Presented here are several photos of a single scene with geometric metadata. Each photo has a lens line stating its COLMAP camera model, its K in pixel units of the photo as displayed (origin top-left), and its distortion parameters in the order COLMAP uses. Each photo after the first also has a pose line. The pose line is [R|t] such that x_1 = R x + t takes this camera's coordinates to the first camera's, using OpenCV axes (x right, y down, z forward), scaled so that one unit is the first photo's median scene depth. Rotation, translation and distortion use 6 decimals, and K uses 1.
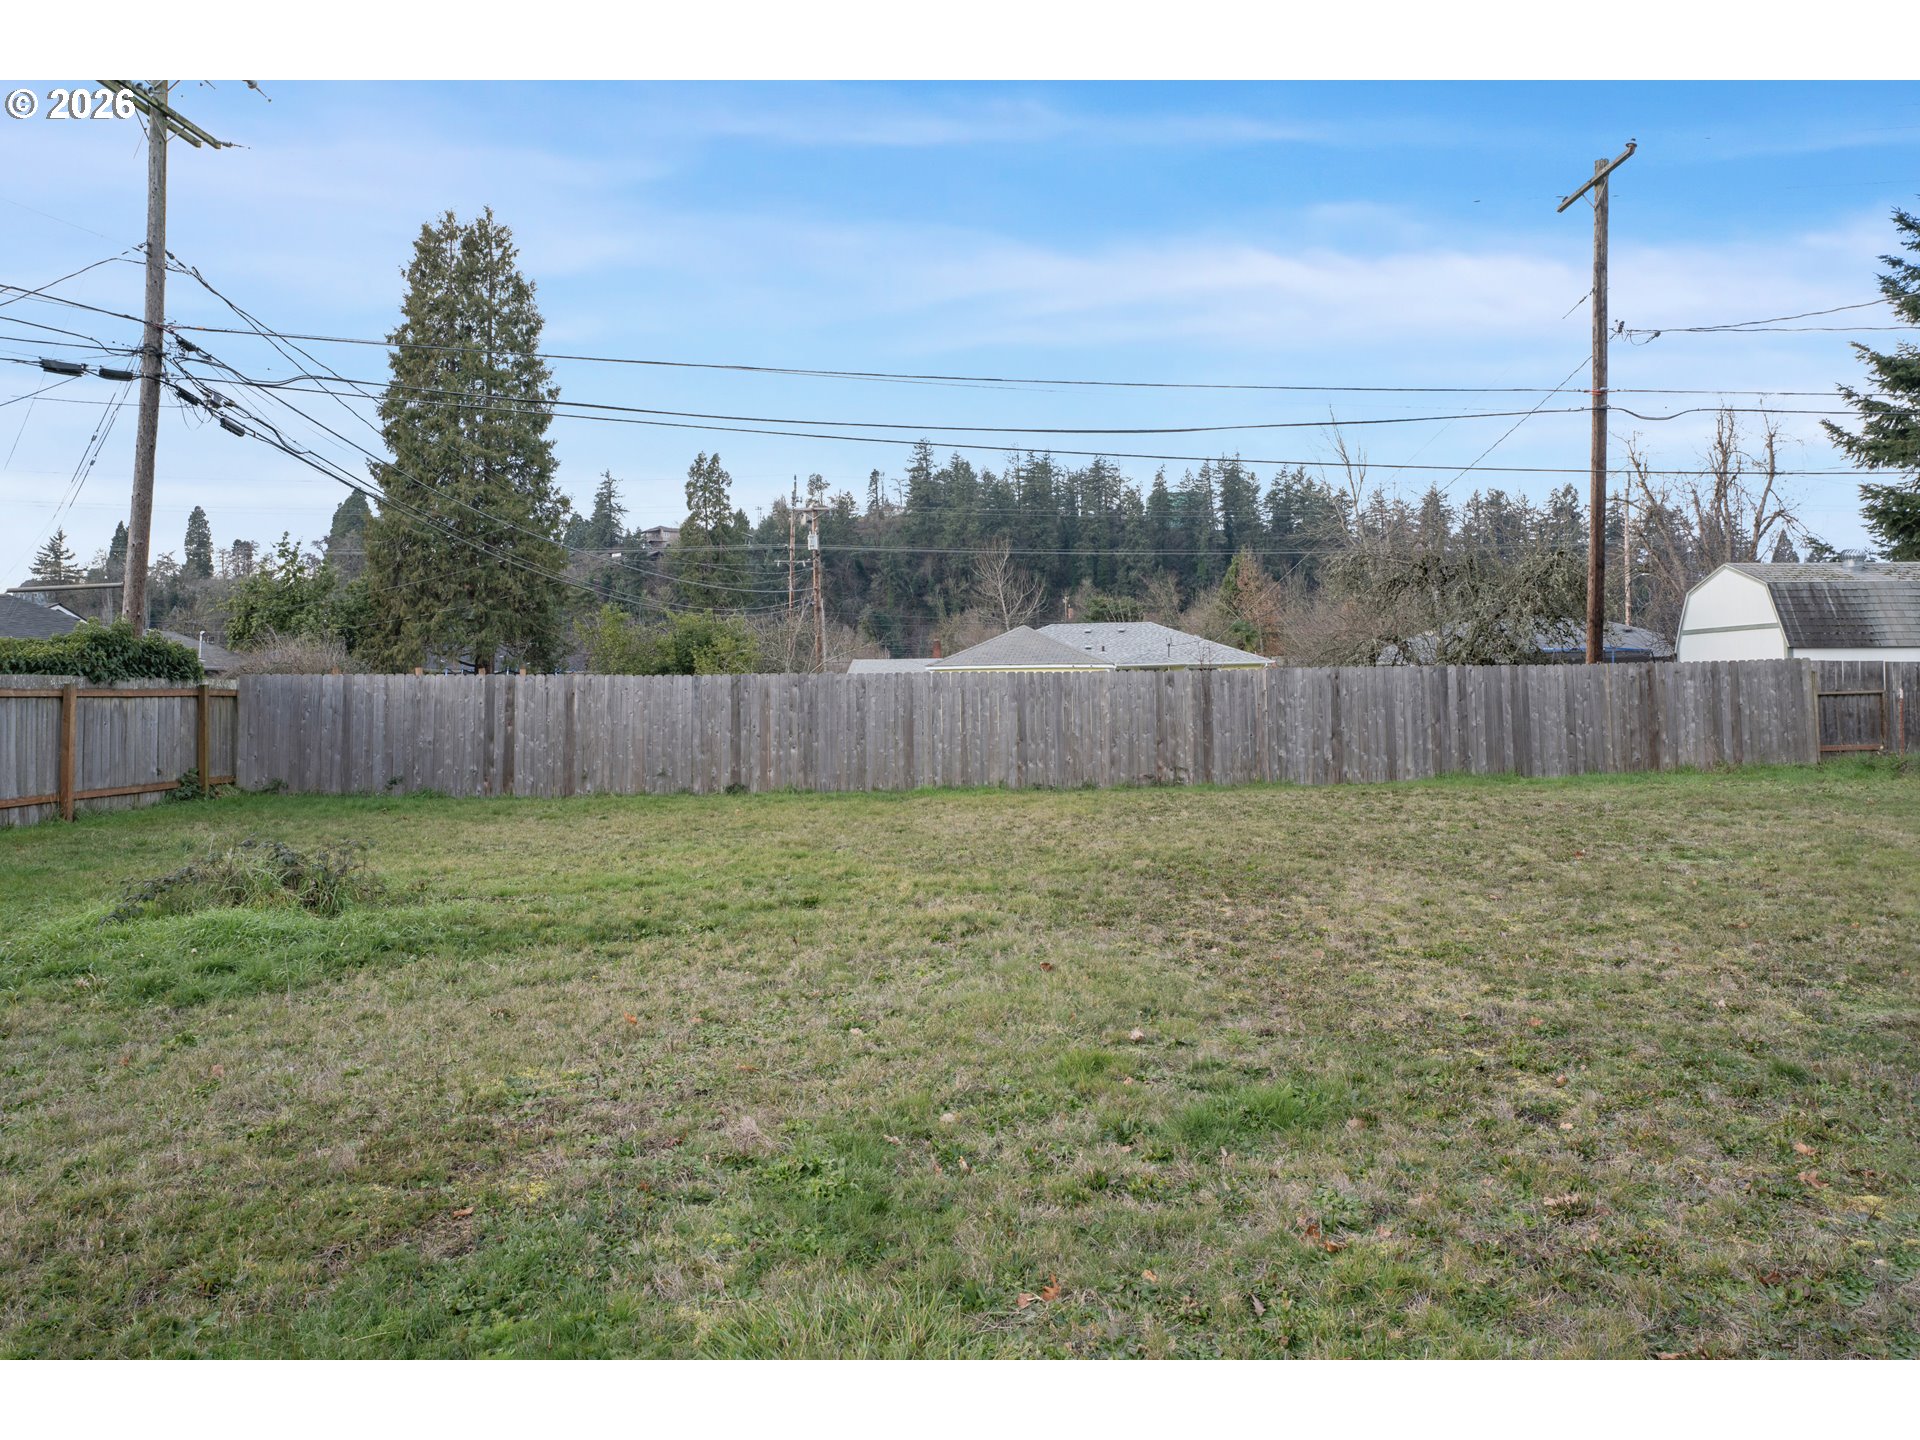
lens RADIAL K [[1330.5, 0, 978.4], [0, 1330.5, 612.6], [0, 0, 1]] dist [0.016068, -0.005107]
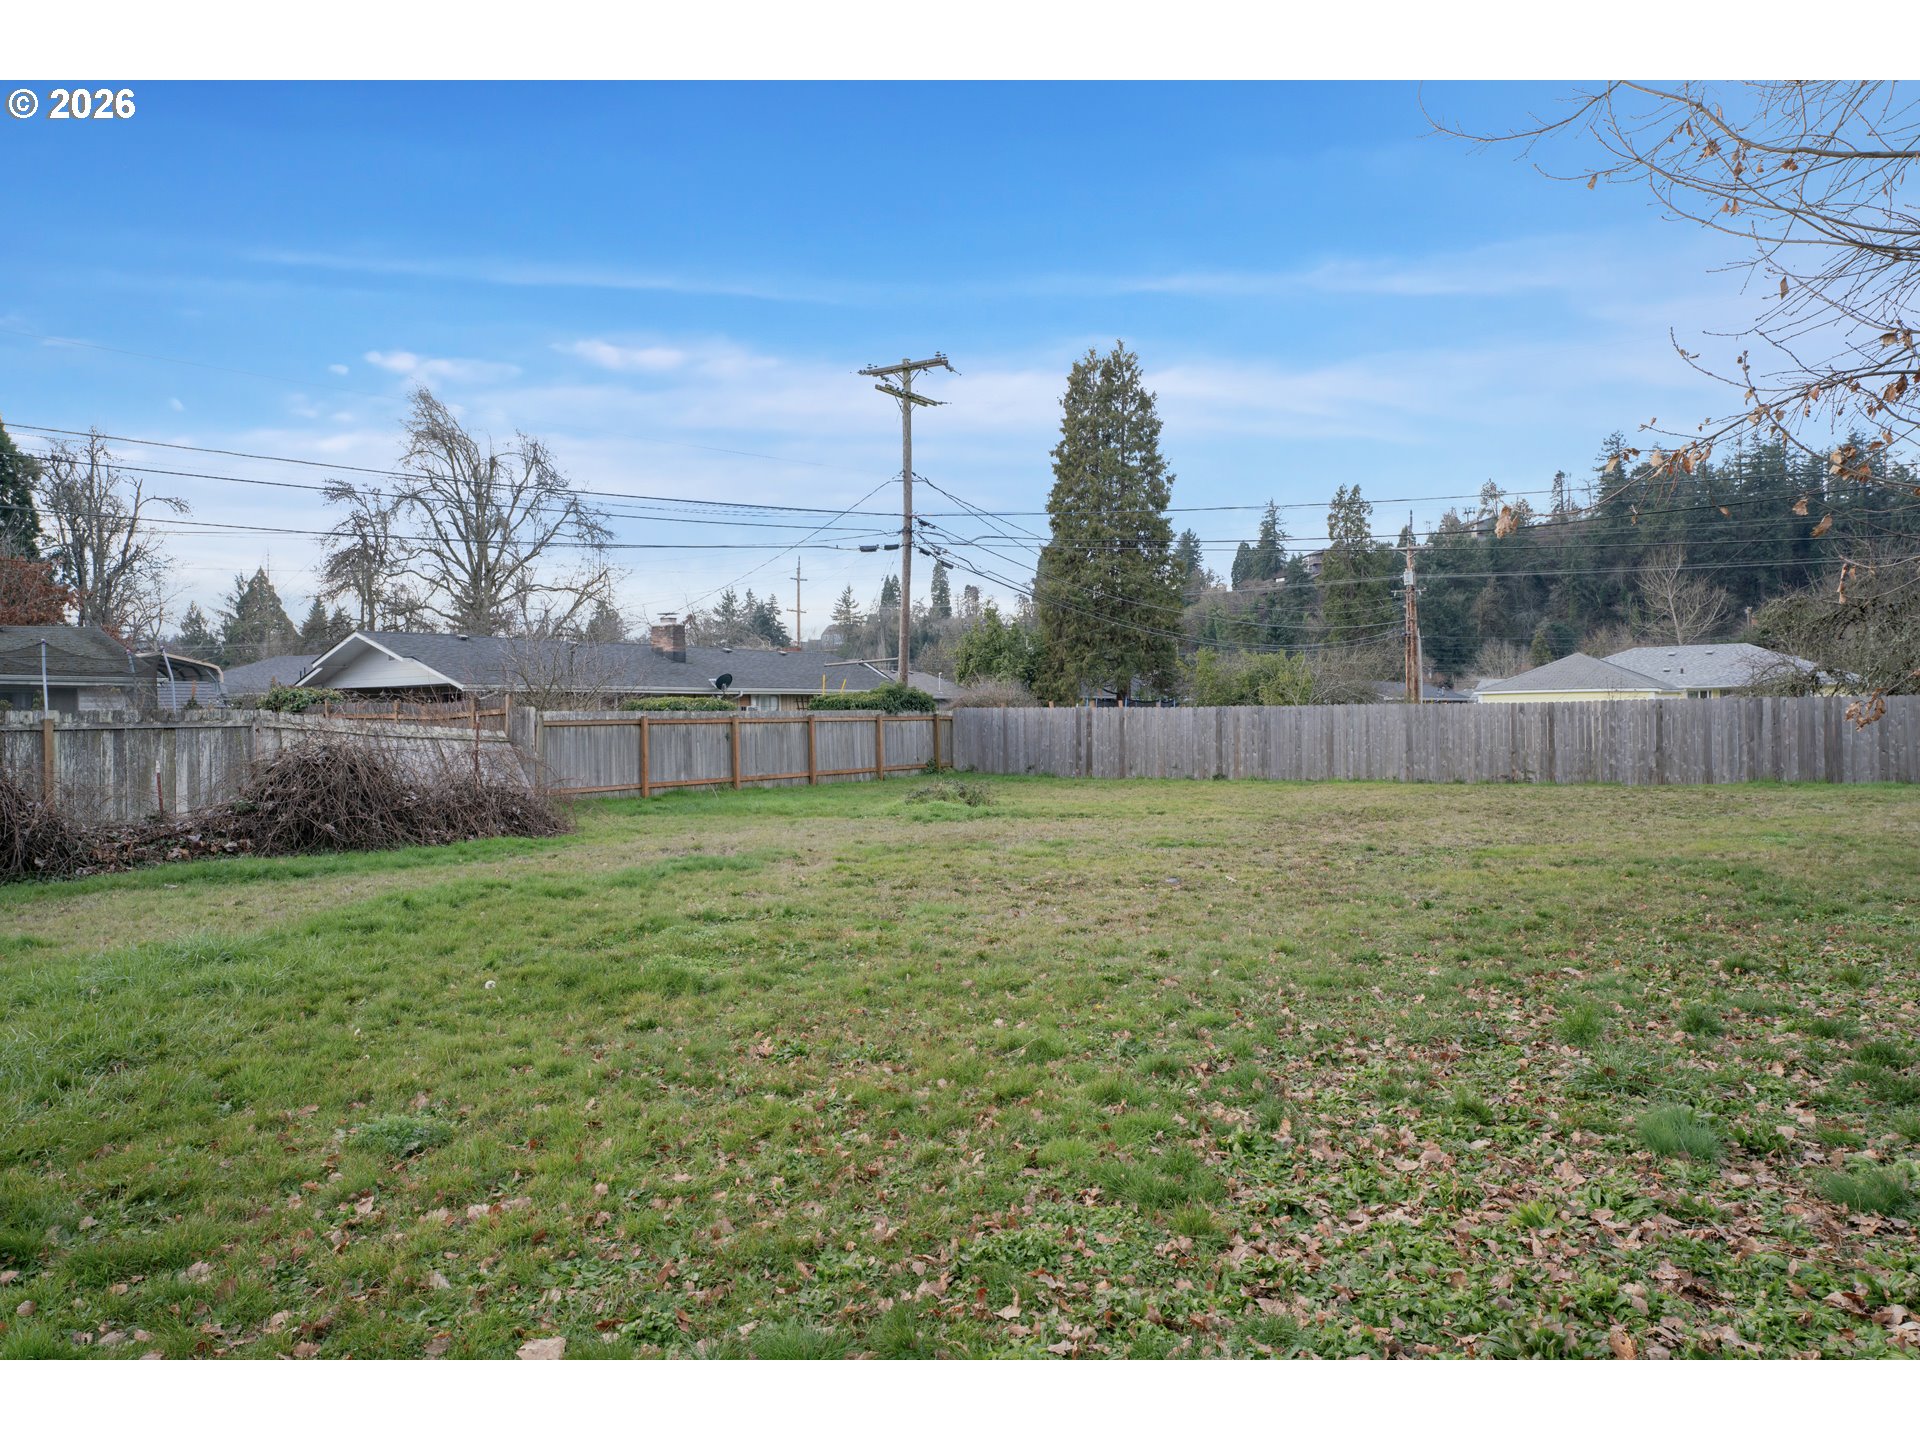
lens RADIAL K [[1274.7, 0, 964.5], [0, 1274.7, 719.2], [0, 0, 1]] dist [-0.000197, 0.001103]
pose [[0.871744, 0.001742, -0.489959, 0.172231], [0.031332, 0.997749, 0.059293, -0.022325], [0.488960, -0.067039, 0.869726, -0.279346]]
